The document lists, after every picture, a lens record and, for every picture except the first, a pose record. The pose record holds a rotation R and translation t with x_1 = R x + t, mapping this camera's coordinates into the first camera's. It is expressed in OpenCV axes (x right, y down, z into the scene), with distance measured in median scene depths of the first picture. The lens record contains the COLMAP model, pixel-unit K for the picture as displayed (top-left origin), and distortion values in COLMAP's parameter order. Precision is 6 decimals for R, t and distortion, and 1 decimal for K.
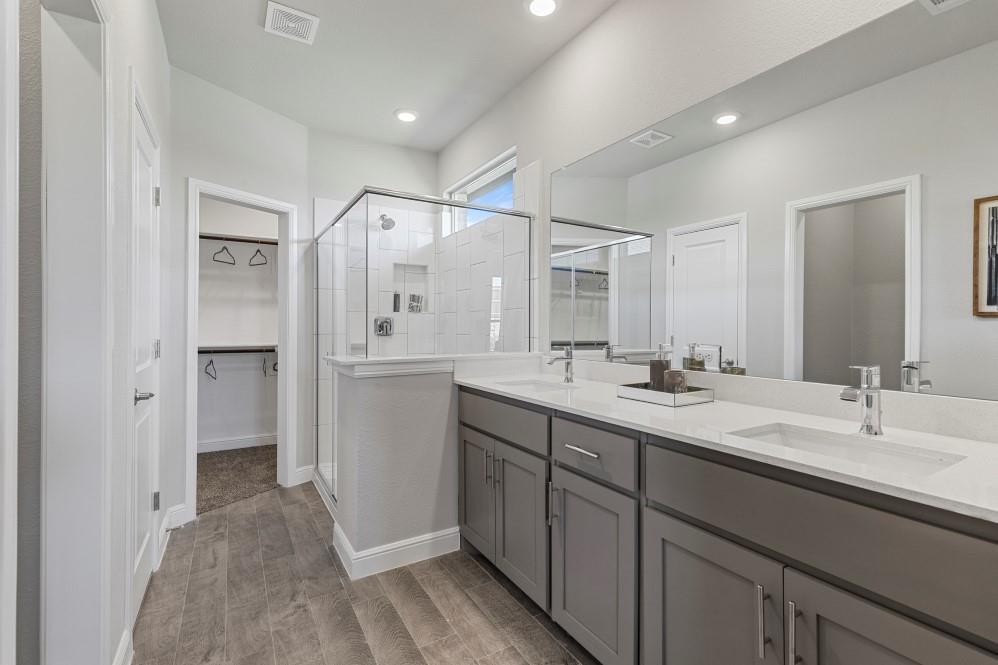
lens RADIAL K [[450.5, 0, 497.9], [0, 450.5, 322.0], [0, 0, 1]] dist [0.002428, 0.001312]
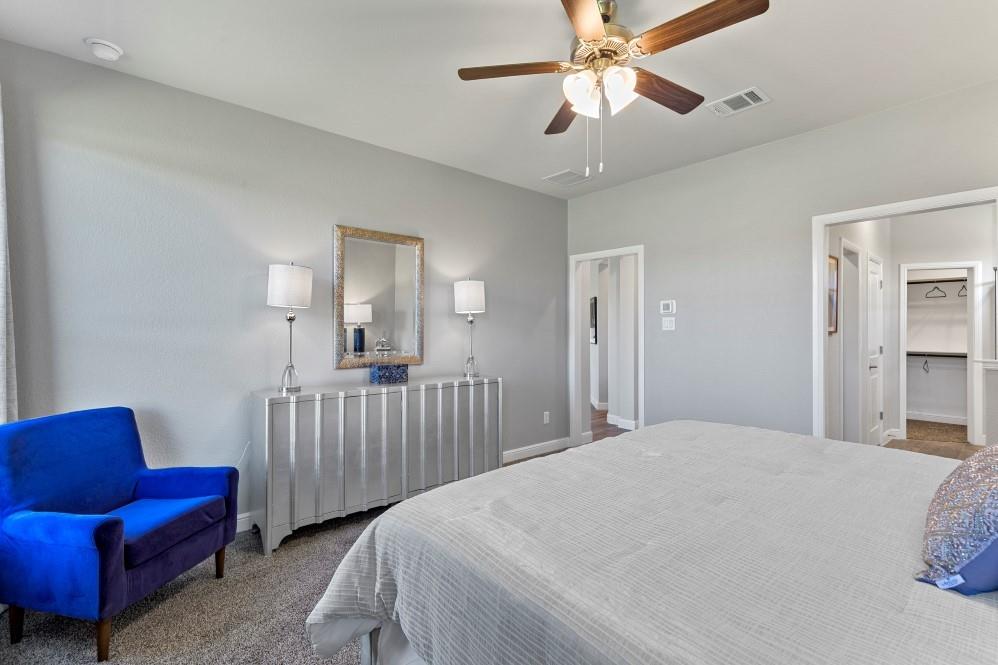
lens RADIAL K [[450.5, 0, 500.4], [0, 450.5, 330.2], [0, 0, 1]] dist [0.002428, 0.001312]
pose [[0.179755, -0.002712, -0.983708, 0.768706], [0.005486, 0.999983, -0.001754, -0.032375], [0.983696, -0.005081, 0.179767, -0.877619]]
